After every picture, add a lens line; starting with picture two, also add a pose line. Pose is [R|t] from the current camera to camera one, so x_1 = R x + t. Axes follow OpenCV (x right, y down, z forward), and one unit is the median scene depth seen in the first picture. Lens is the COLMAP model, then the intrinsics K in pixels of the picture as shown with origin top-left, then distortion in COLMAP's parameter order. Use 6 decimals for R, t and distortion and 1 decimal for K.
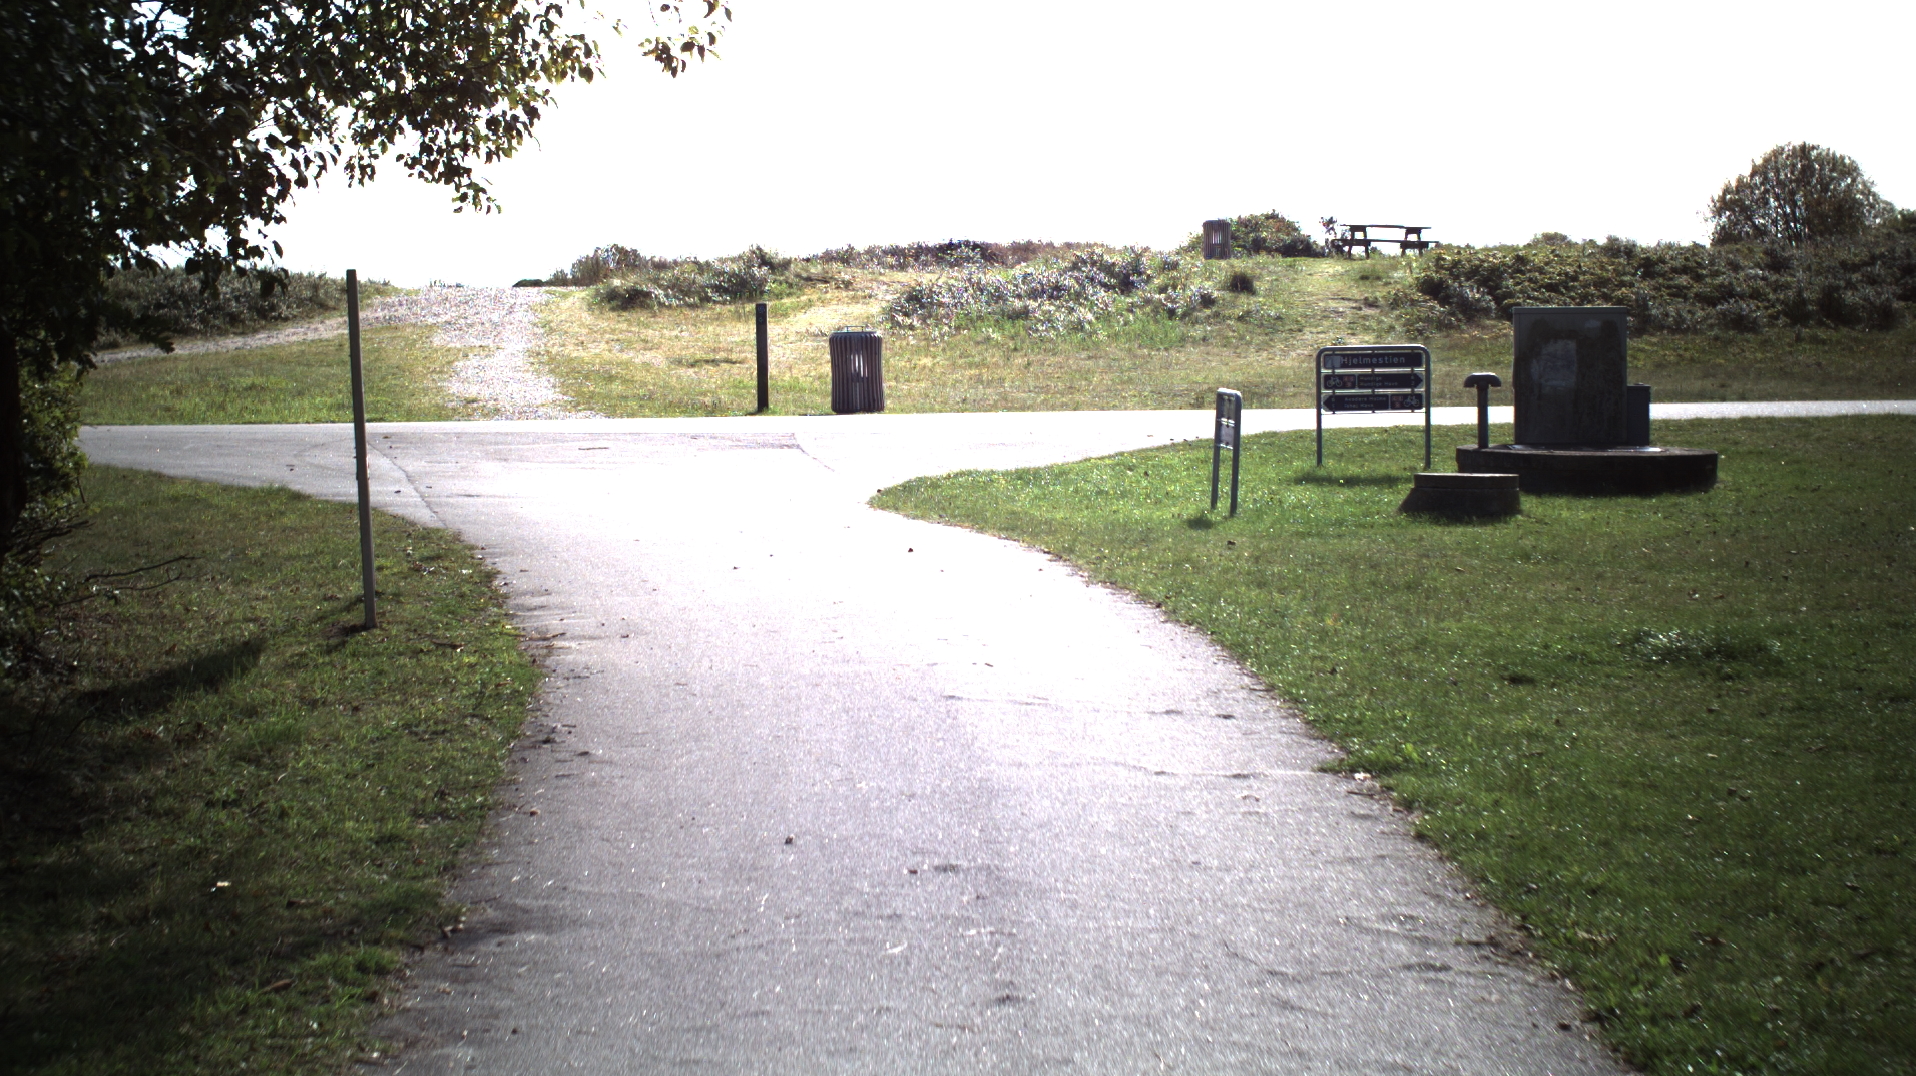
lens RADIAL K [[3487.8, 0, 958.8], [0, 3487.8, 540.4], [0, 0, 1]] dist [-0.274637, 0.000000]
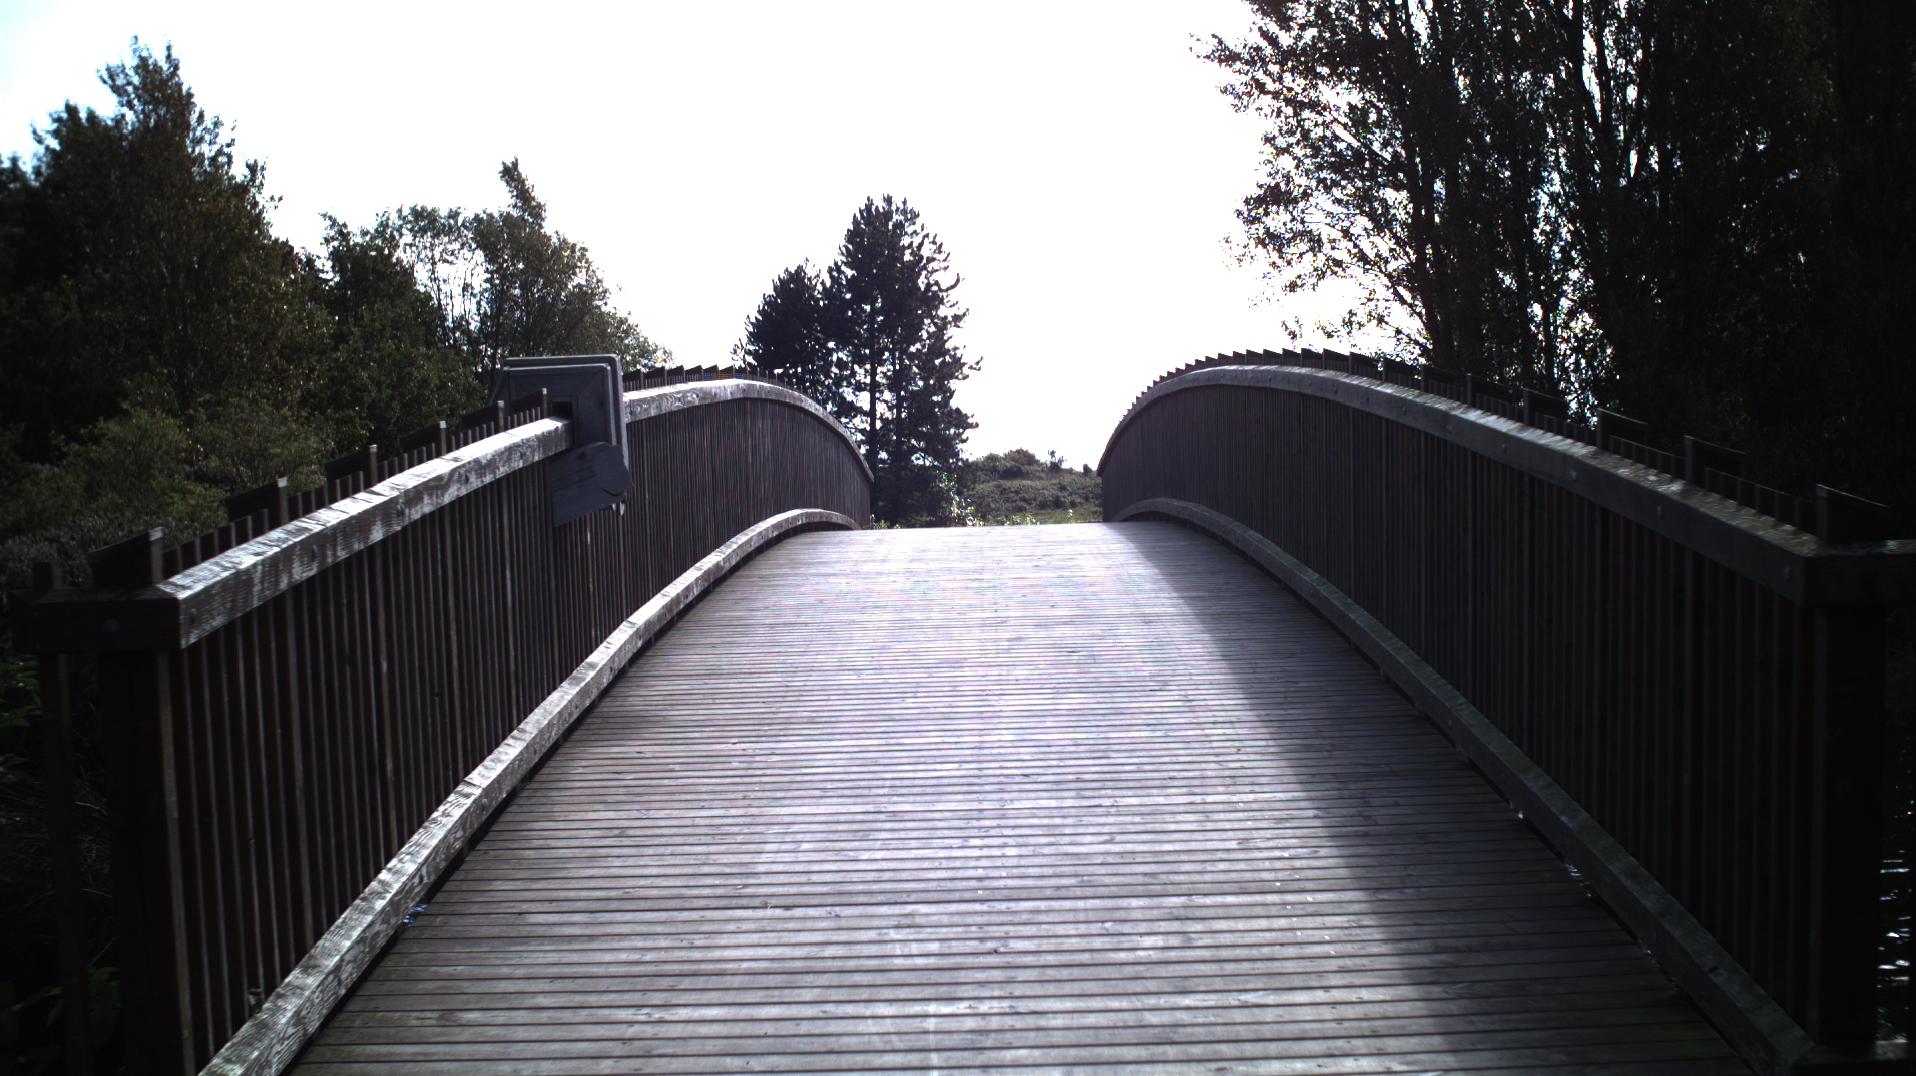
lens RADIAL K [[3487.8, 0, 949.5], [0, 3487.8, 533.4], [0, 0, 1]] dist [-0.274637, 0.000000]
pose [[0.999500, -0.020058, -0.024426, 0.246813], [0.018728, 0.998391, -0.053525, 0.135337], [0.025460, 0.053041, 0.998268, -2.294860]]
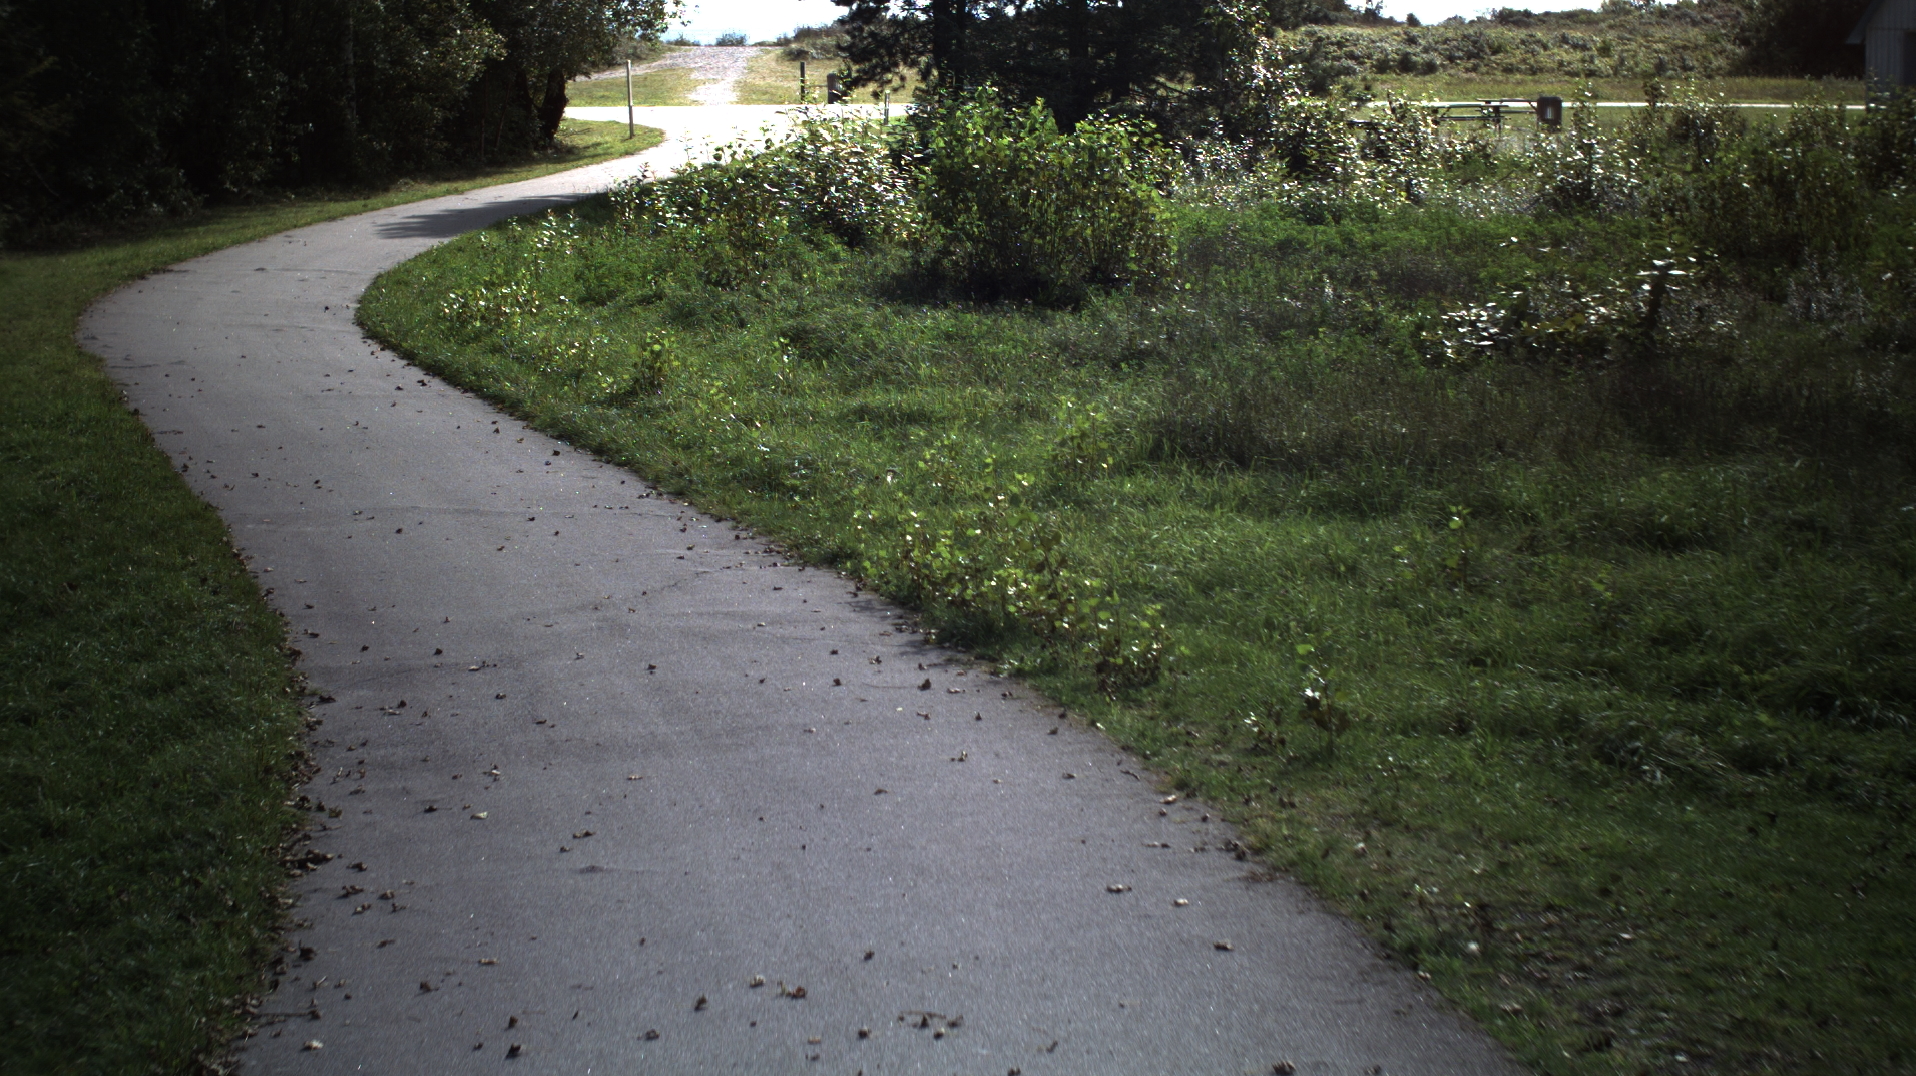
lens RADIAL K [[3487.8, 0, 973.5], [0, 3487.8, 536.2], [0, 0, 1]] dist [-0.274637, 0.000000]
pose [[0.995541, 0.018606, -0.092480, 0.208633], [-0.011720, 0.997156, 0.074453, 0.059212], [0.093602, -0.073038, 0.992927, -1.037326]]
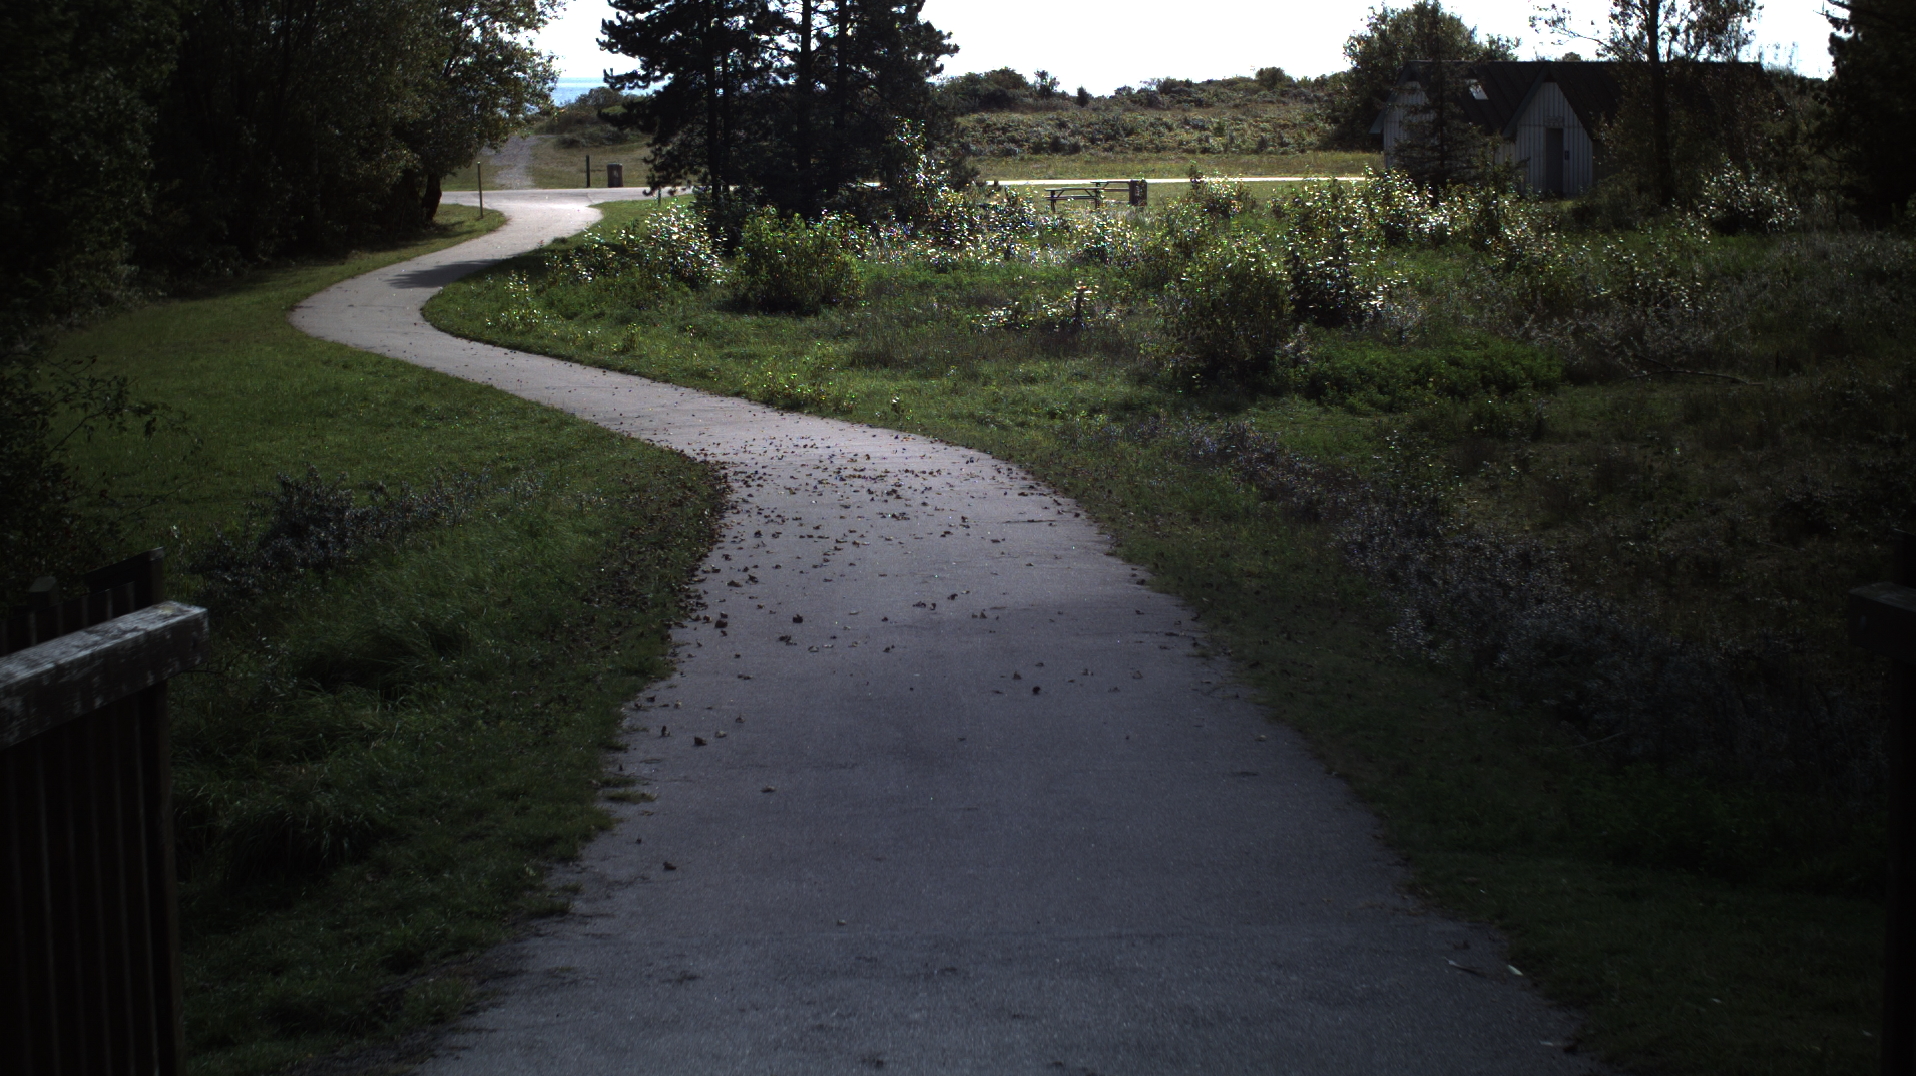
lens RADIAL K [[3487.8, 0, 956.5], [0, 3487.8, 539.3], [0, 0, 1]] dist [-0.274637, 0.000000]
pose [[0.999884, 0.000707, -0.015215, 0.234455], [0.000206, 0.998200, 0.059974, 0.068041], [0.015230, -0.059970, 0.998084, -1.577337]]
